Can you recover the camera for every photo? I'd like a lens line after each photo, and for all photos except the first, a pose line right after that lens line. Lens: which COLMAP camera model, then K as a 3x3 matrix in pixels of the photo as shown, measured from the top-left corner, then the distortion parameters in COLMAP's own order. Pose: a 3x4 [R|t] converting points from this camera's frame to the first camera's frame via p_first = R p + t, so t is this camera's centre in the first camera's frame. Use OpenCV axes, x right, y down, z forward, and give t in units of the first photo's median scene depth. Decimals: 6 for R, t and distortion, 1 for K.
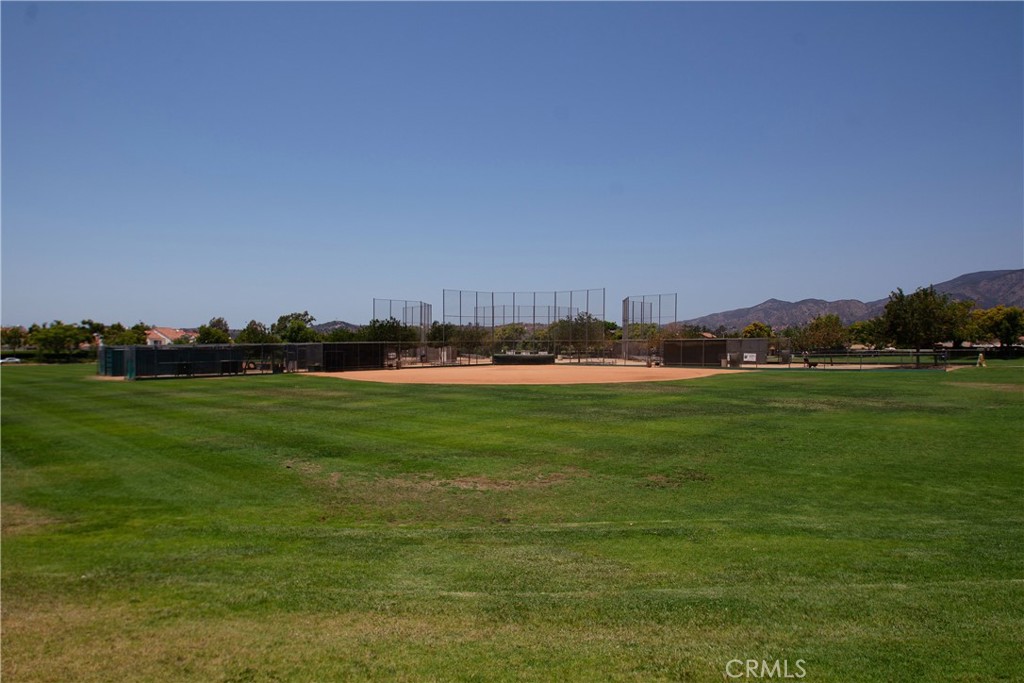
lens RADIAL K [[647.3, 0, 514.6], [0, 647.3, 344.3], [0, 0, 1]] dist [0.001784, 0.000286]
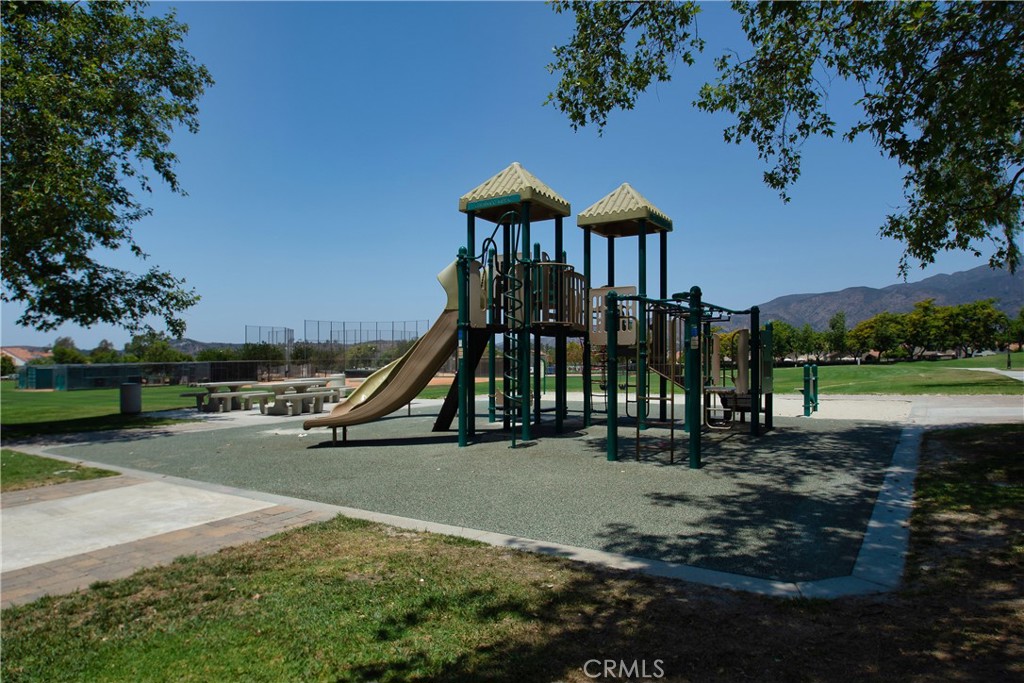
lens RADIAL K [[647.3, 0, 505.9], [0, 647.3, 341.0], [0, 0, 1]] dist [0.001784, 0.000286]
pose [[0.981815, -0.002529, 0.189822, 0.029301], [0.008446, 0.999503, -0.030368, 0.000332], [-0.189651, 0.031419, 0.981349, -0.252704]]
